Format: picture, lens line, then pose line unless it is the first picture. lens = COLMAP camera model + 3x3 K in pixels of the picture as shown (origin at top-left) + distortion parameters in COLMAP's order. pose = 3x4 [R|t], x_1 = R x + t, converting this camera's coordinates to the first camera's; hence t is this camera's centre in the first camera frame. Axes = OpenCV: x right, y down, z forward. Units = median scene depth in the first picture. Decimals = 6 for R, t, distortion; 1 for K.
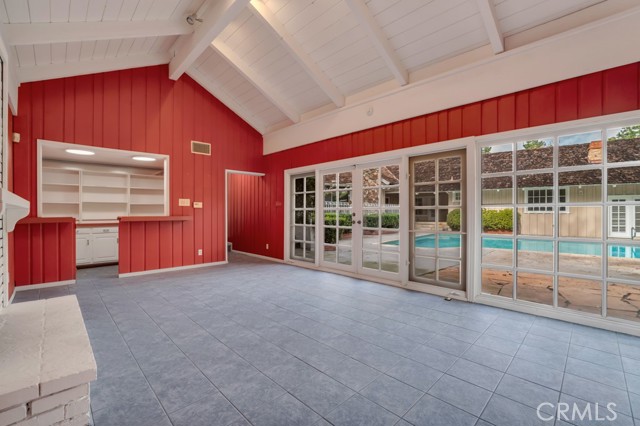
lens RADIAL K [[272.7, 0, 316.7], [0, 272.7, 212.8], [0, 0, 1]] dist [-0.000304, -0.000002]
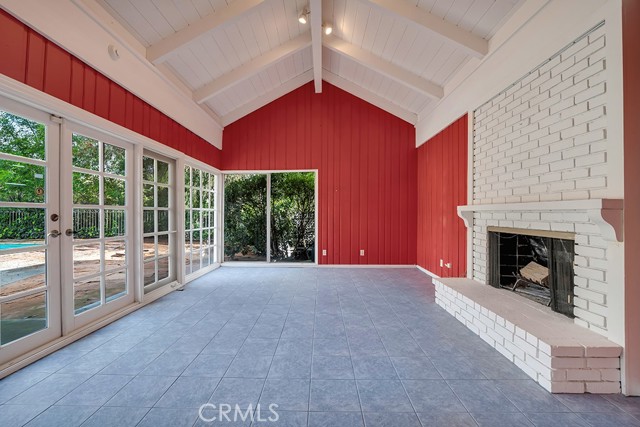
lens RADIAL K [[272.7, 0, 317.3], [0, 272.7, 214.2], [0, 0, 1]] dist [-0.000304, -0.000002]
pose [[-0.705134, 0.002792, 0.709068, -0.929797], [-0.000534, 0.999990, -0.004468, 0.005845], [-0.709074, -0.003530, -0.705126, 1.773121]]
